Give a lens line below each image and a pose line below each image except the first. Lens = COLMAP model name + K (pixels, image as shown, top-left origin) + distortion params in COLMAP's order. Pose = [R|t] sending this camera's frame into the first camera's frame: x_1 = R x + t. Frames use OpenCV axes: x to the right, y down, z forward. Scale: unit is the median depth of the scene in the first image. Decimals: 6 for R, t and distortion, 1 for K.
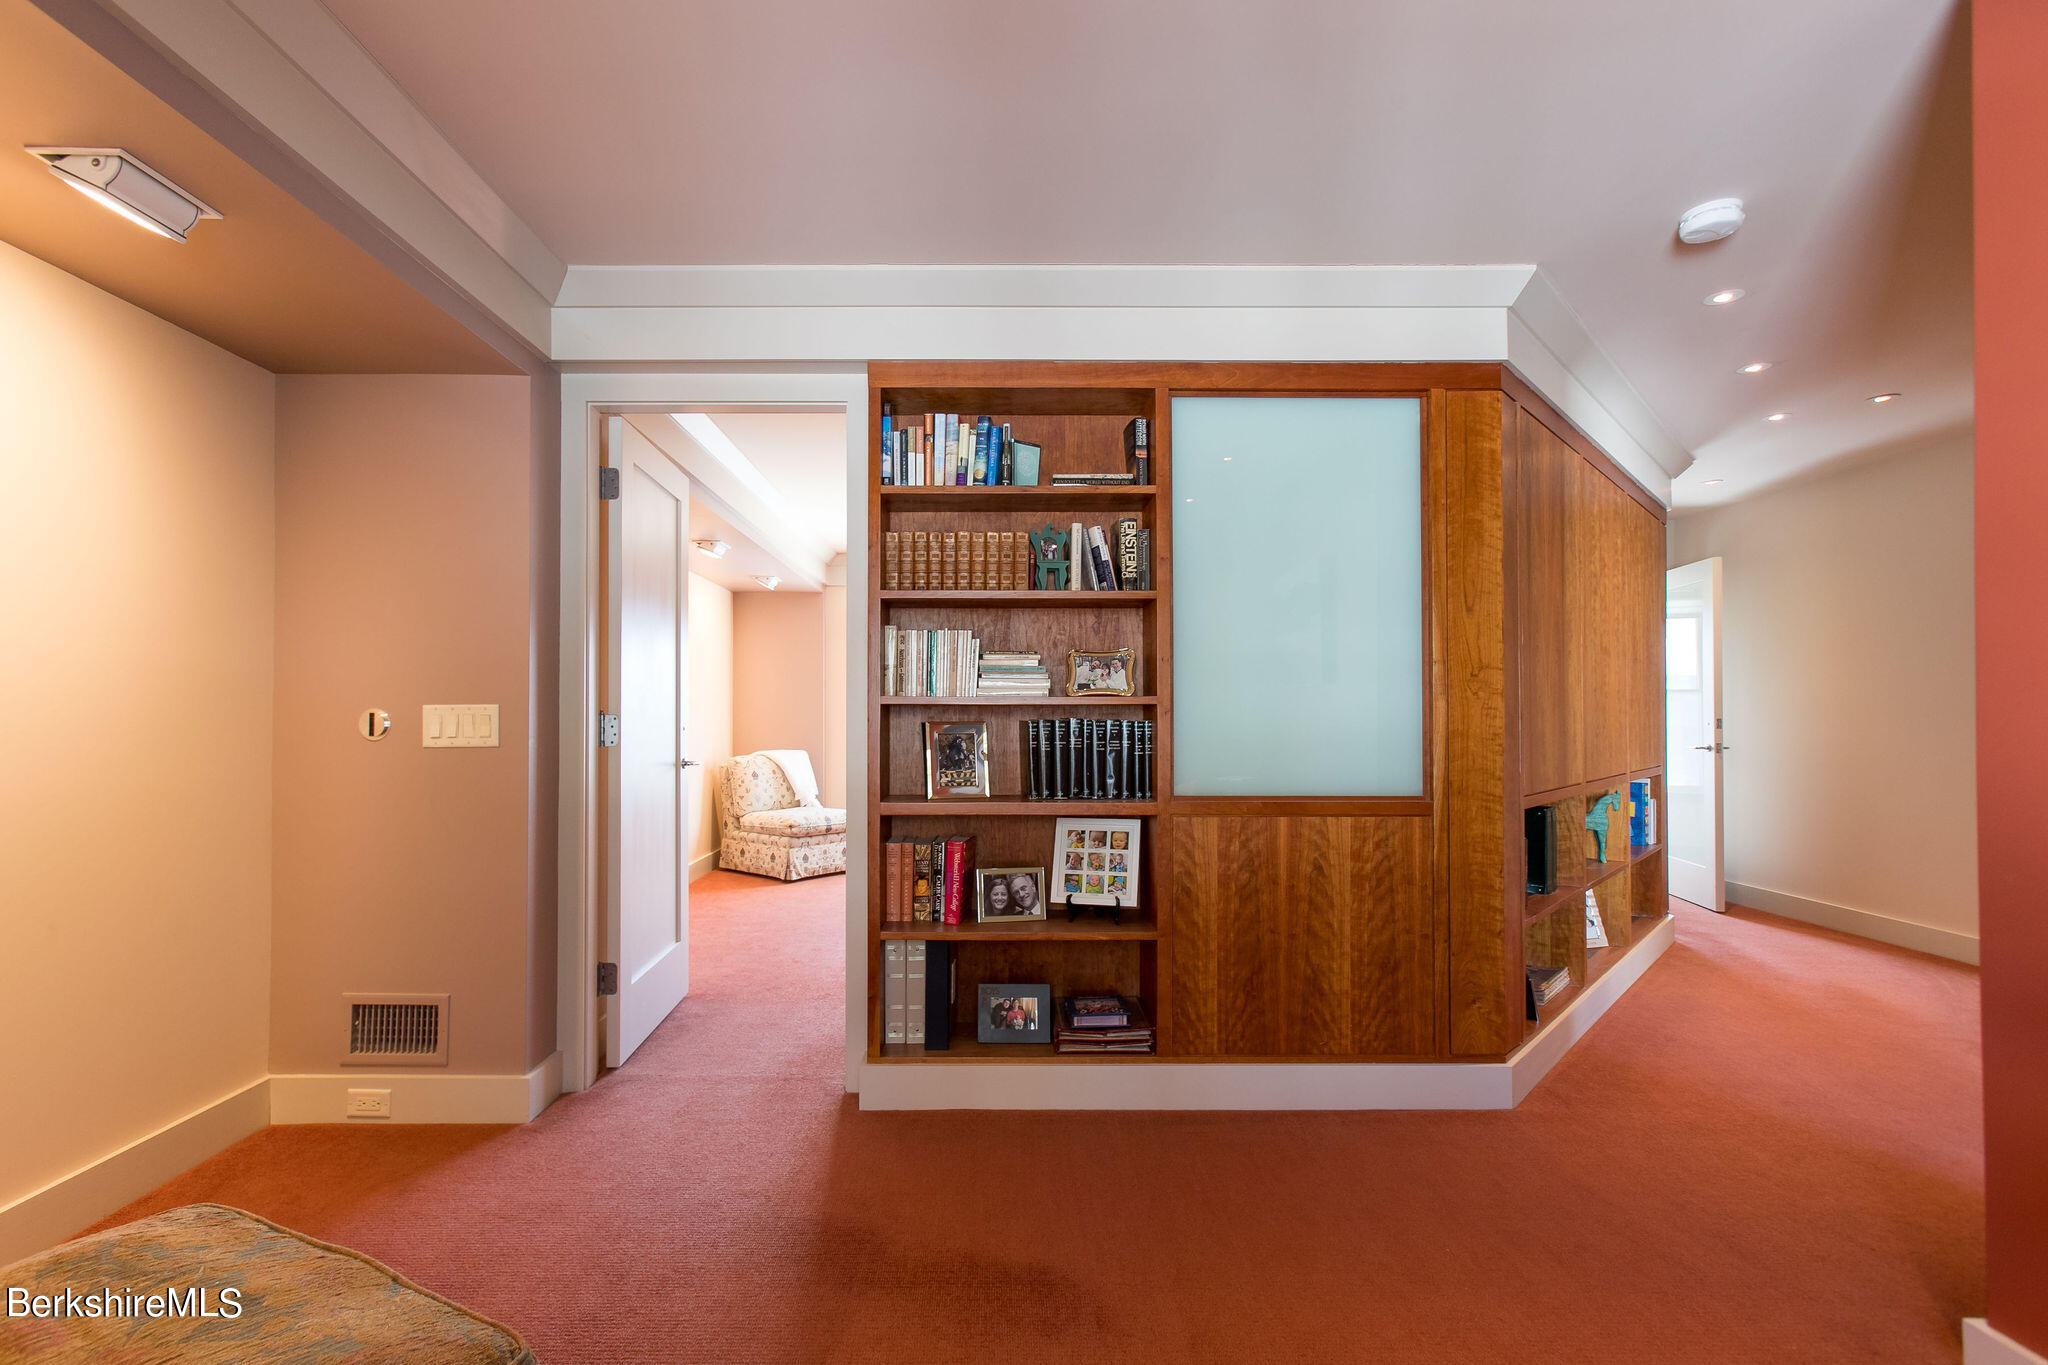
lens RADIAL K [[932.9, 0, 1037.6], [0, 932.9, 689.0], [0, 0, 1]] dist [0.003183, 0.003585]
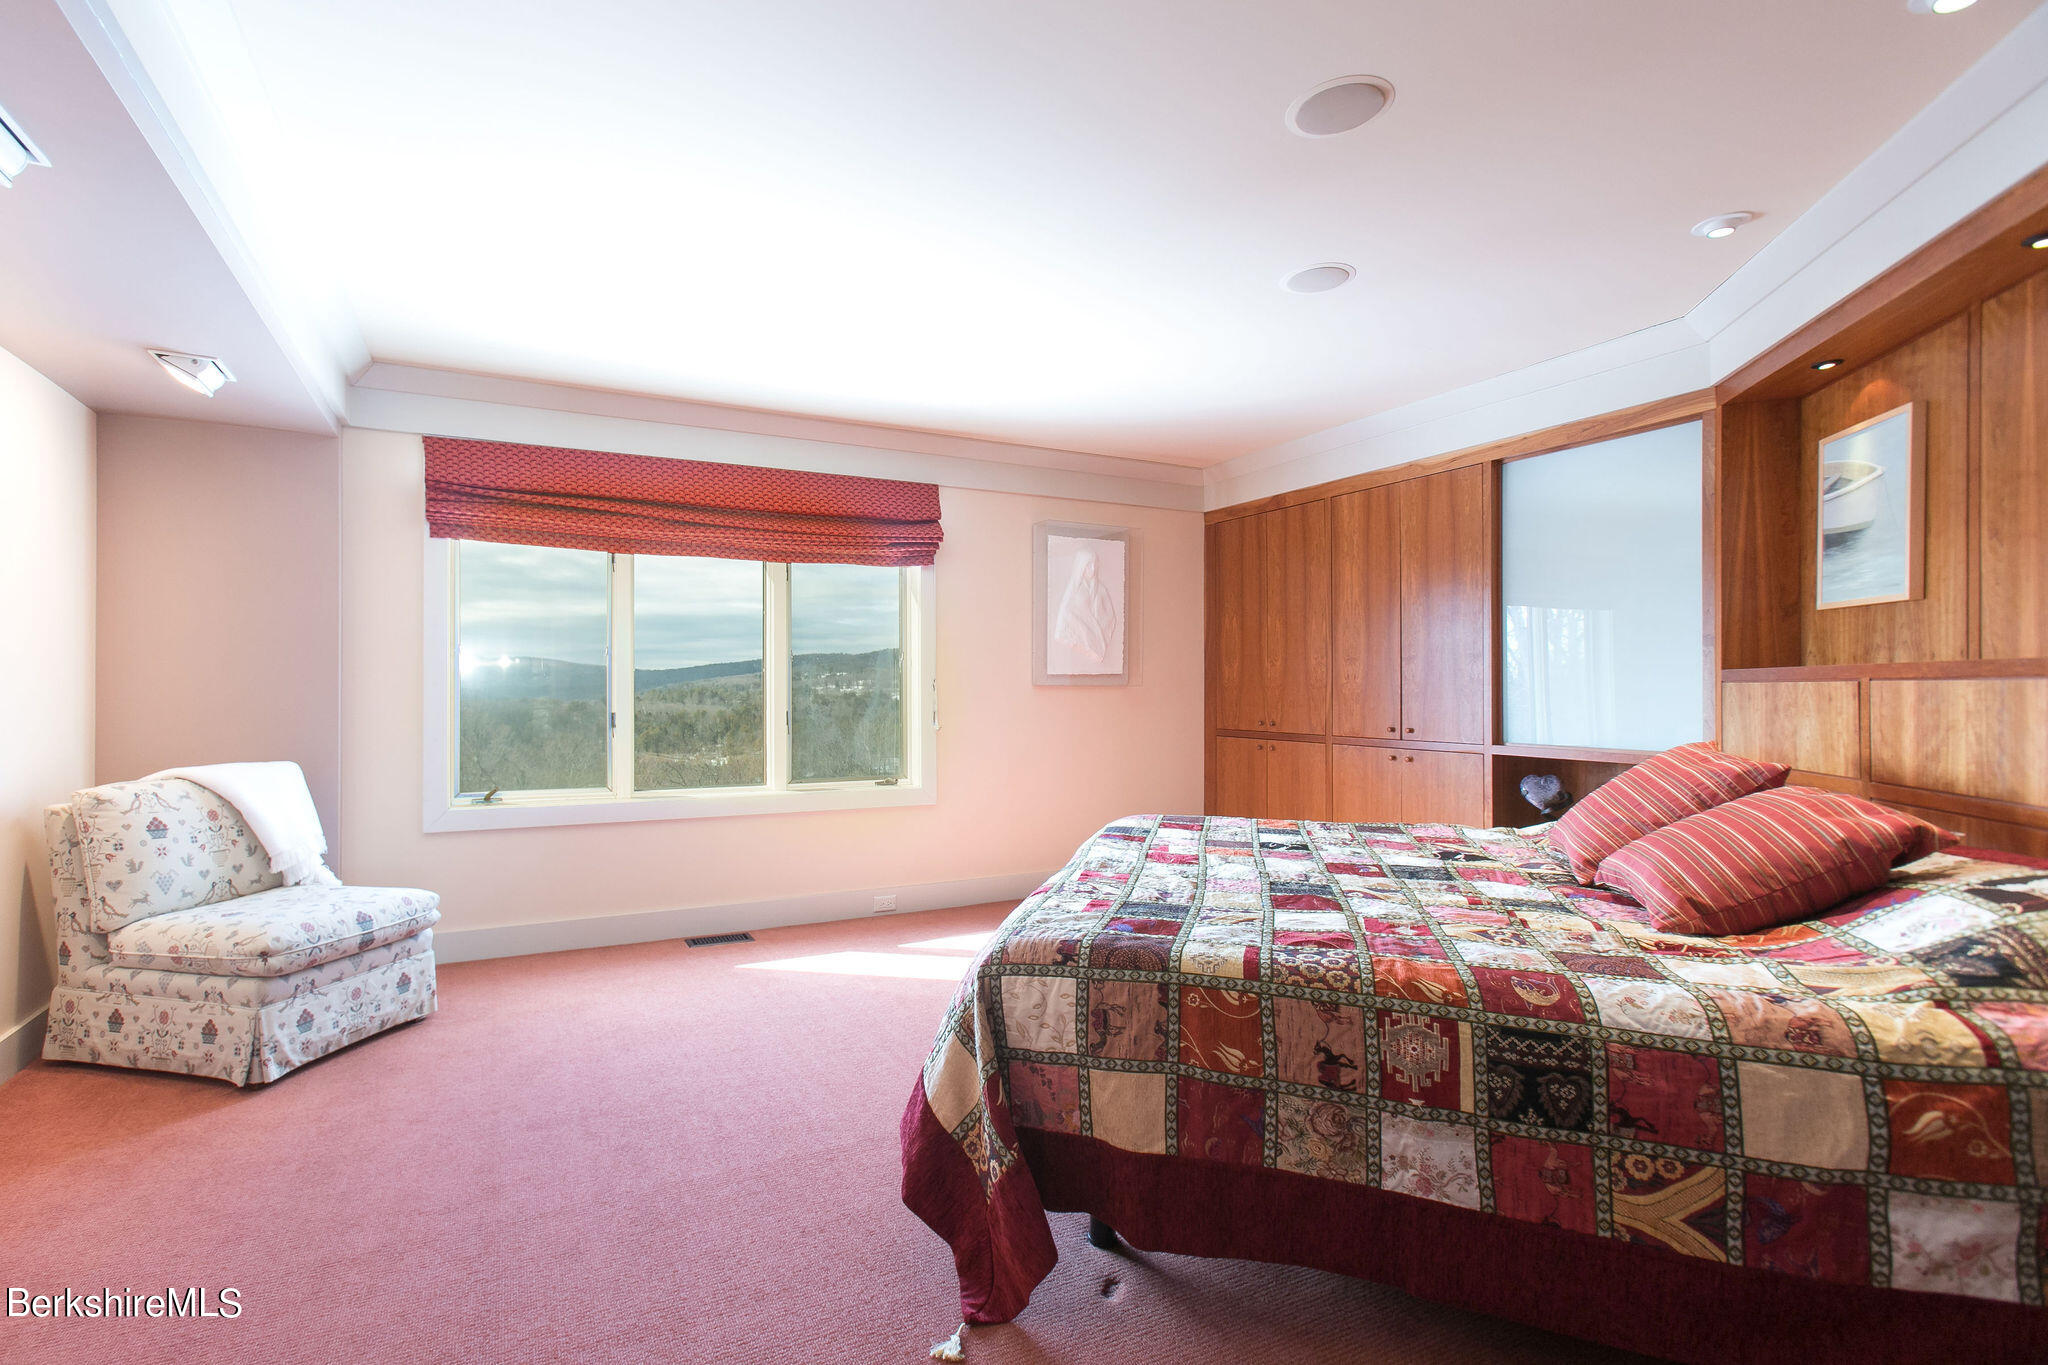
lens RADIAL K [[932.9, 0, 980.4], [0, 932.9, 663.2], [0, 0, 1]] dist [0.003183, 0.003585]
pose [[0.912207, 0.008761, 0.409636, -0.300253], [-0.012634, 0.999897, 0.006749, 0.020196], [-0.409535, -0.011332, 0.912224, 1.008692]]
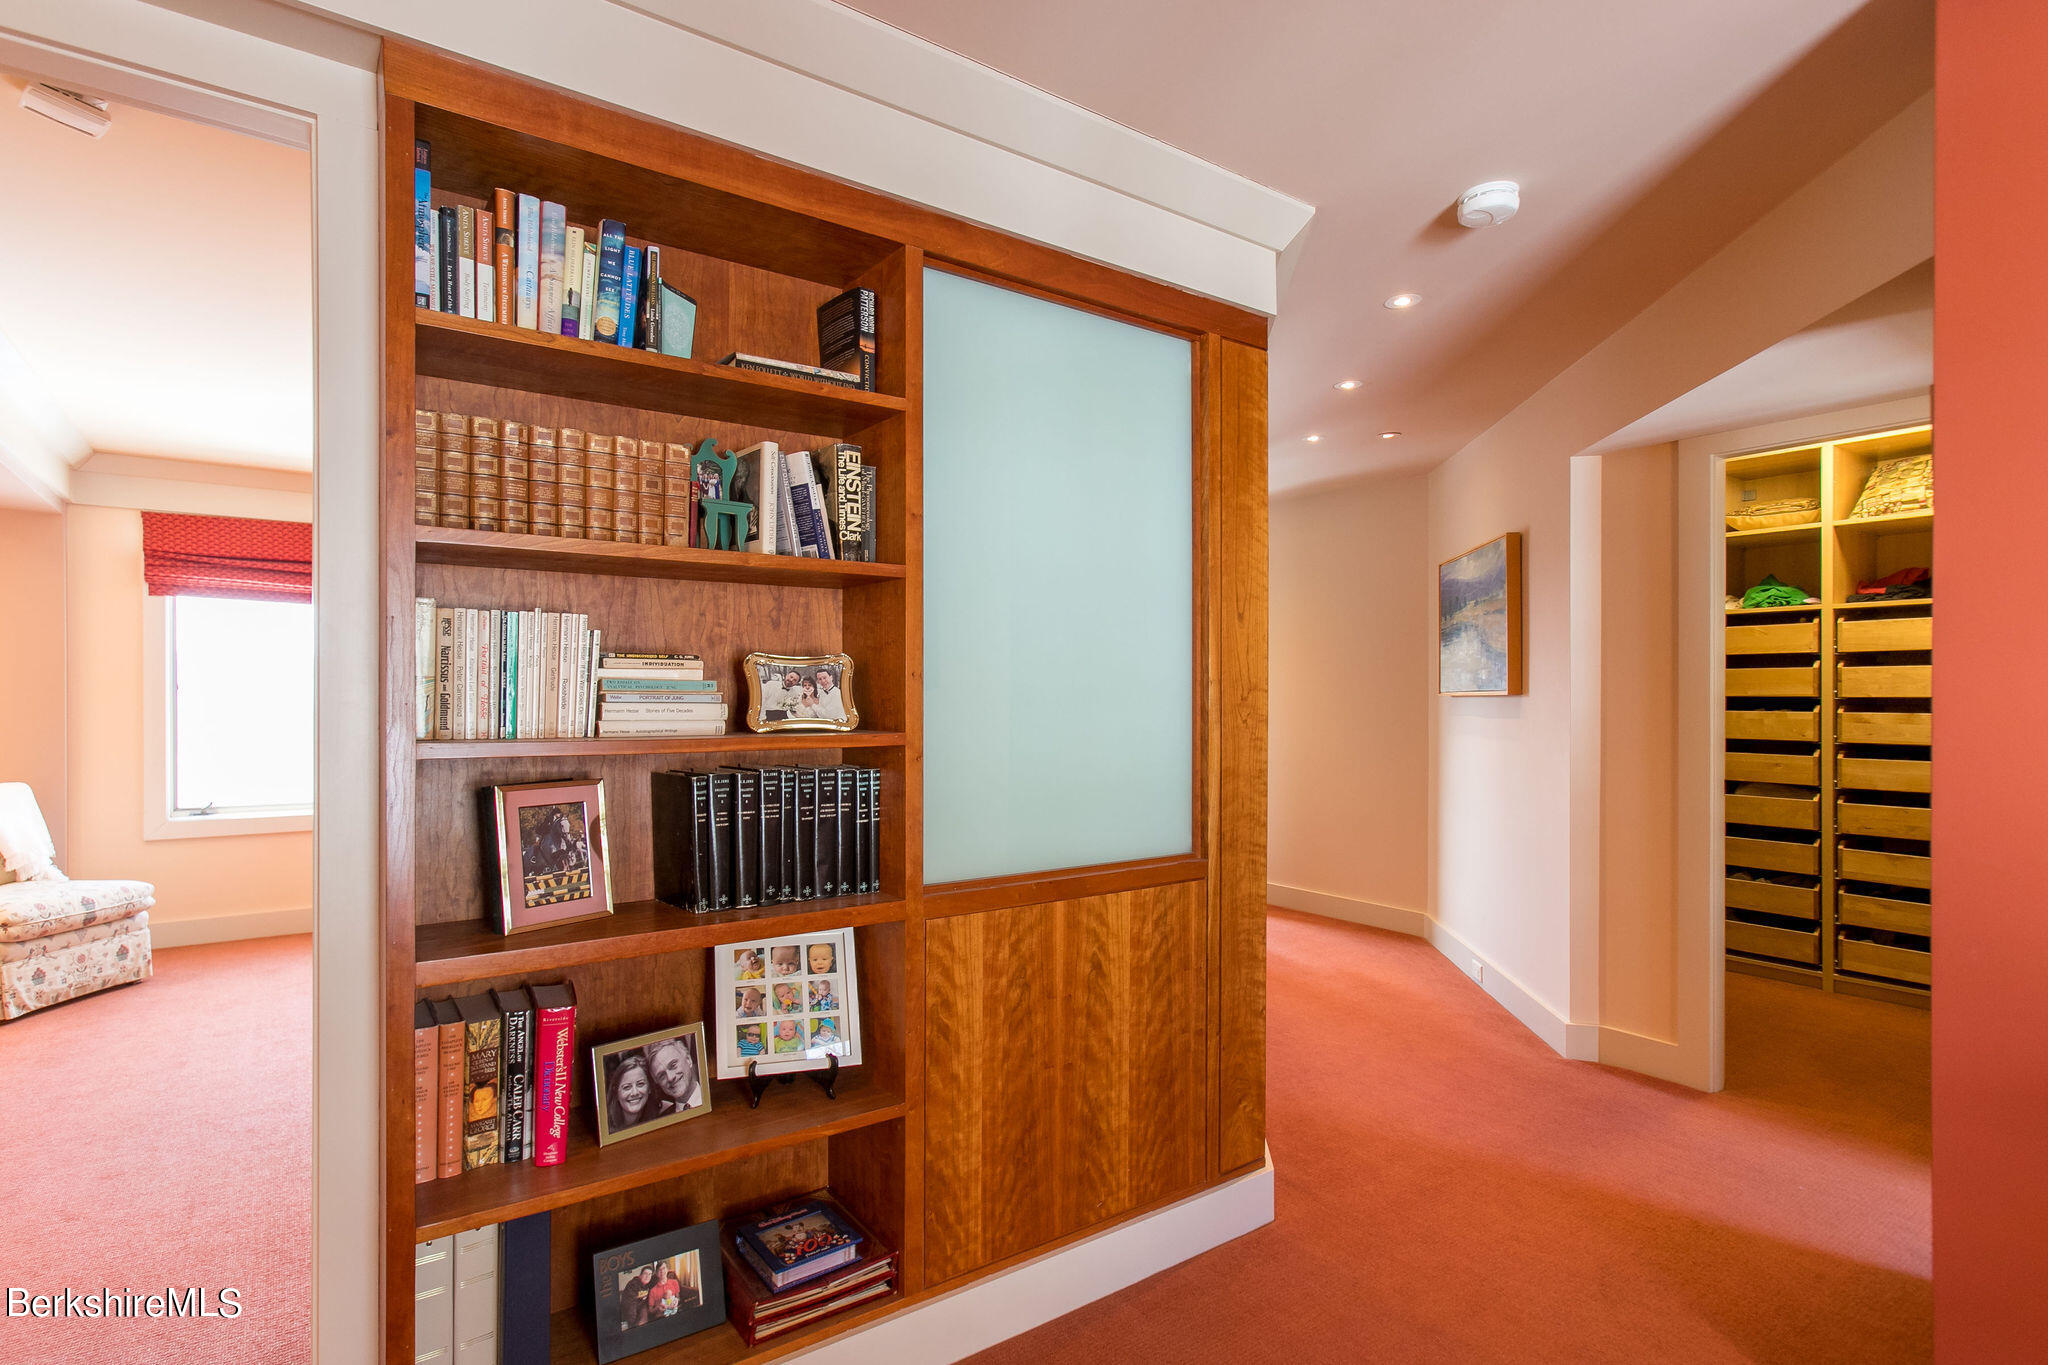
lens RADIAL K [[991.2, 0, 960.4], [0, 991.2, 690.7], [0, 0, 1]] dist [-0.005909, 0.006174]
pose [[0.849069, 0.005663, 0.528251, -0.189828], [-0.018219, 0.999662, 0.018567, -0.032799], [-0.527967, -0.025389, 0.848885, 0.394358]]
